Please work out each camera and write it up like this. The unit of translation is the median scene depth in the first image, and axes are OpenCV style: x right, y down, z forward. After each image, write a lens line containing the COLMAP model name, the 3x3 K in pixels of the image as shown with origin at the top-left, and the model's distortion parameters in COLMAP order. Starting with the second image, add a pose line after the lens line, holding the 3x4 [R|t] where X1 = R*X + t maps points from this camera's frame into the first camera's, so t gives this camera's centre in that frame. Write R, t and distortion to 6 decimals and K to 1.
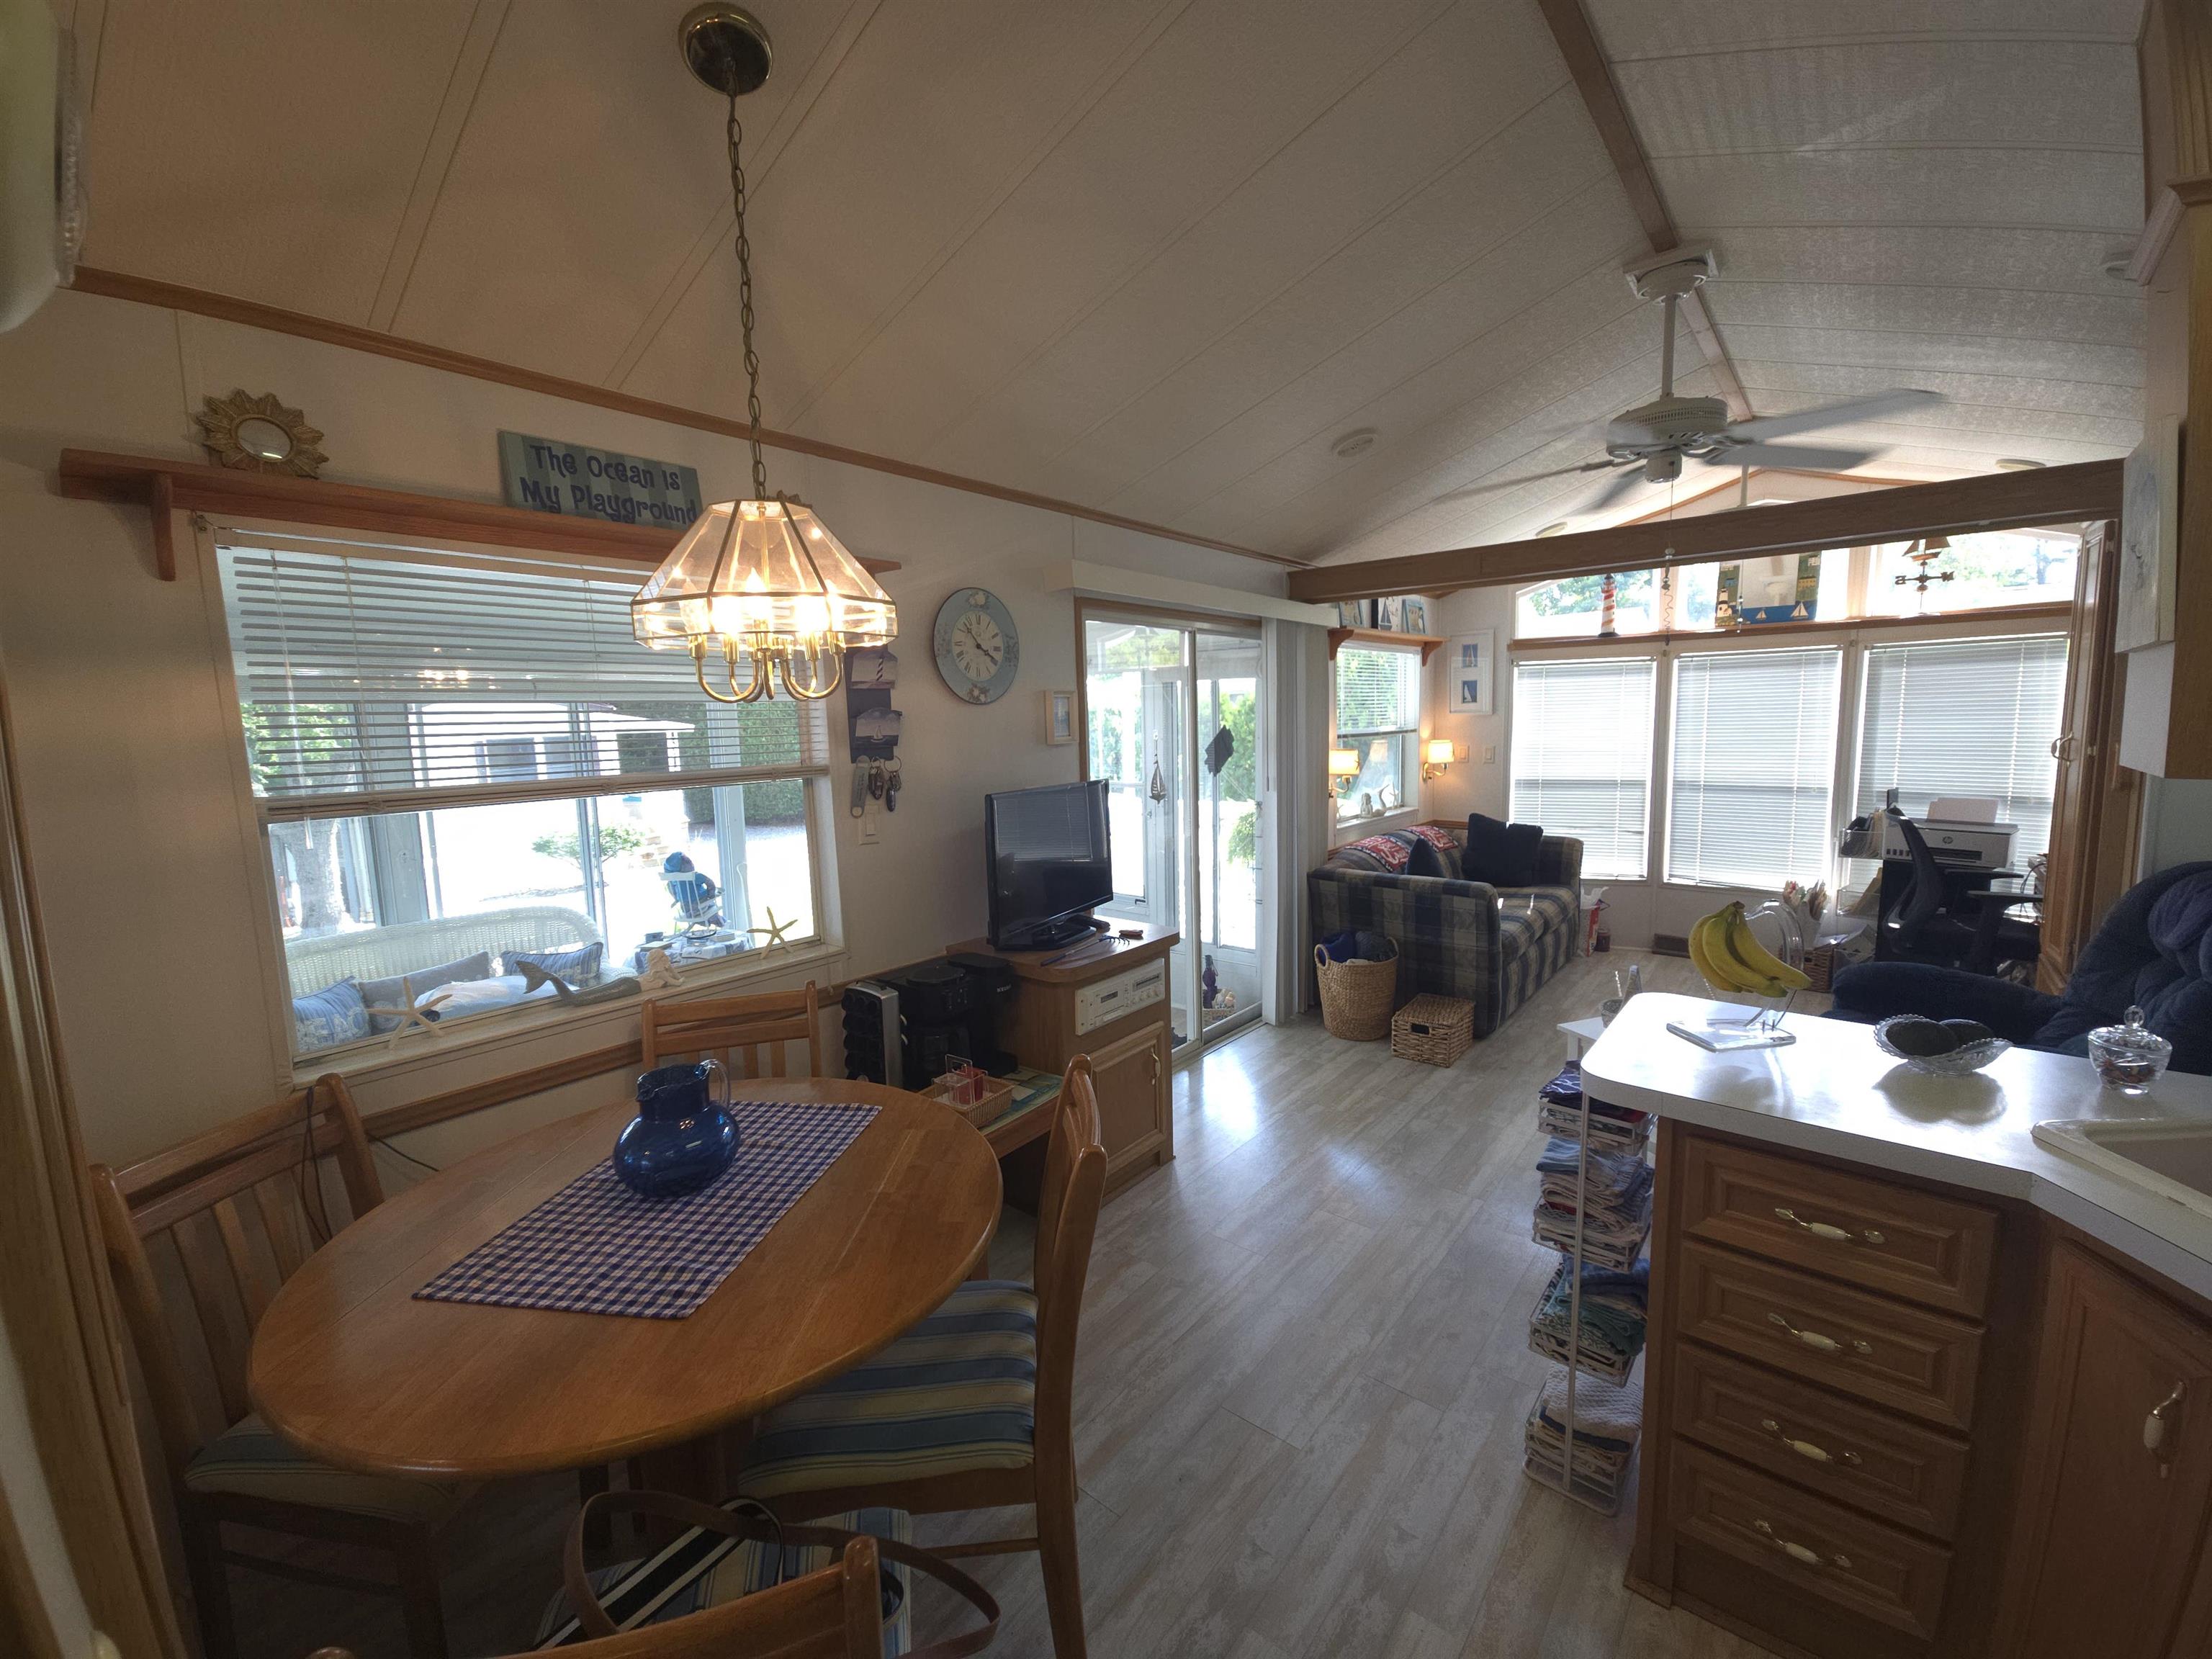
lens RADIAL K [[897.0, 0, 1105.5], [0, 897.0, 818.4], [0, 0, 1]] dist [0.016369, -0.009369]
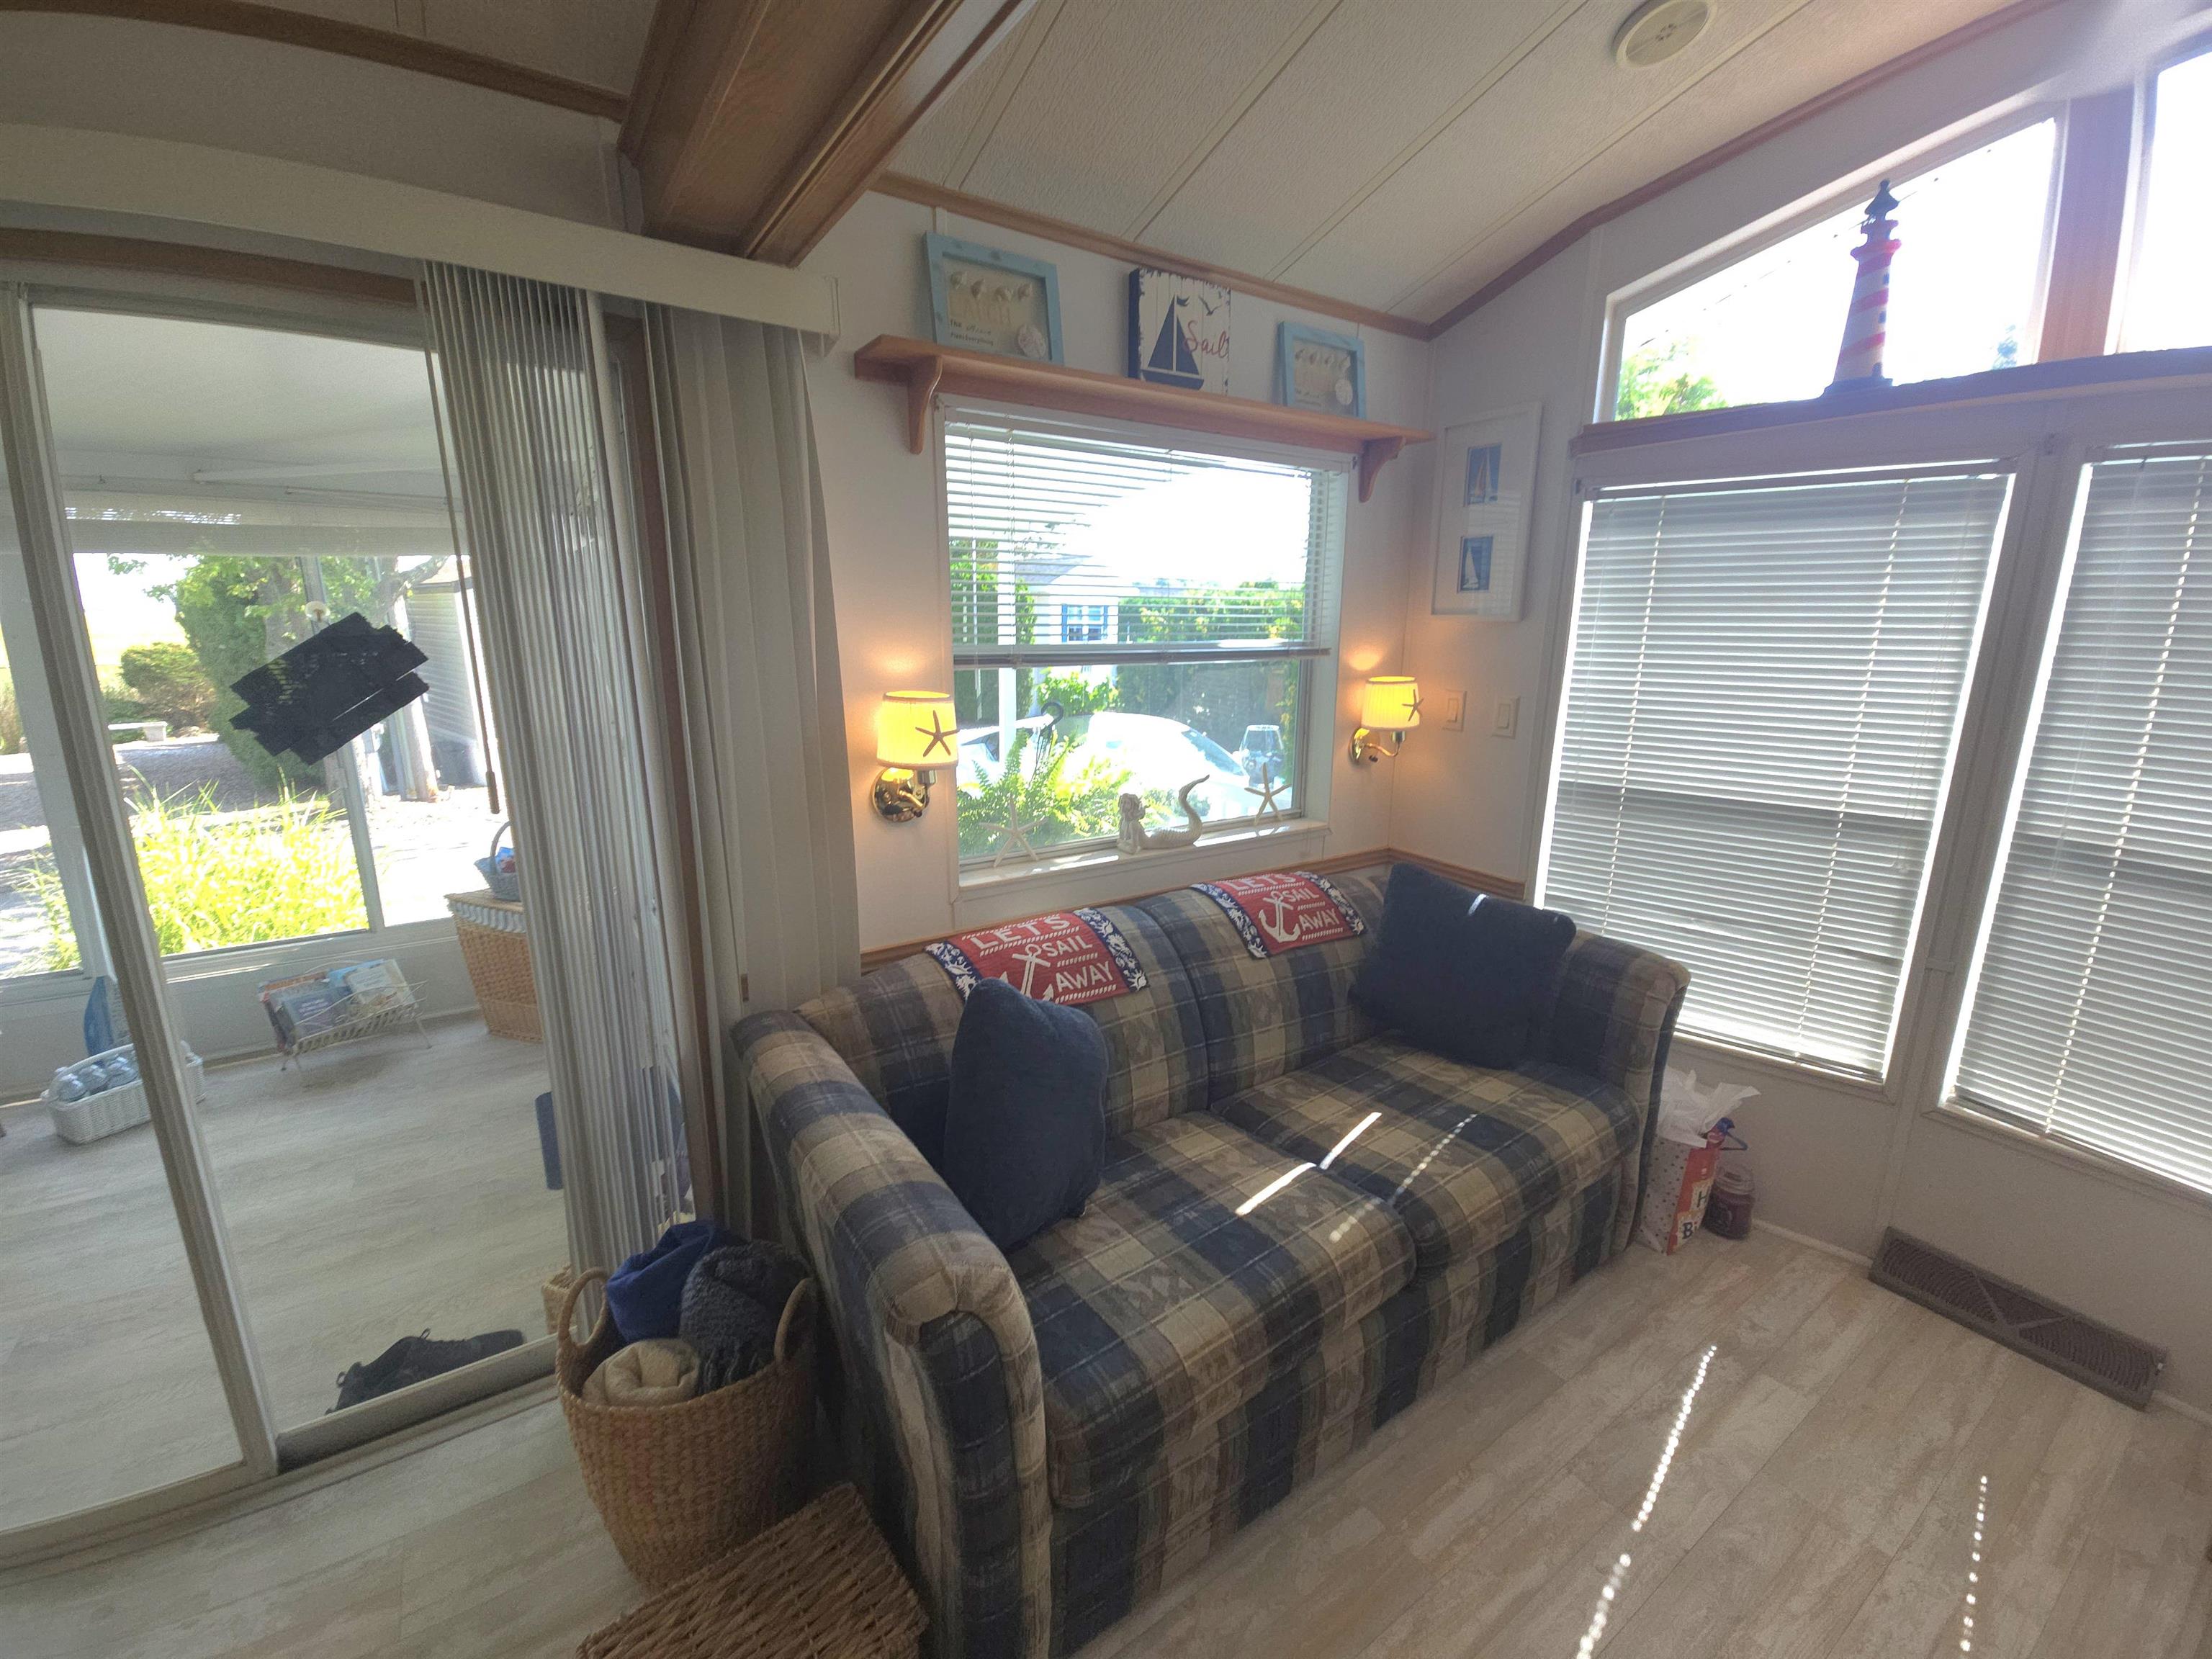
lens RADIAL K [[897.0, 0, 1098.8], [0, 897.0, 818.2], [0, 0, 1]] dist [0.016369, -0.009369]
pose [[0.958072, 0.094316, -0.270561, 0.735074], [-0.064082, 0.990884, 0.118498, -0.124867], [0.279271, -0.096191, 0.955382, 1.089452]]
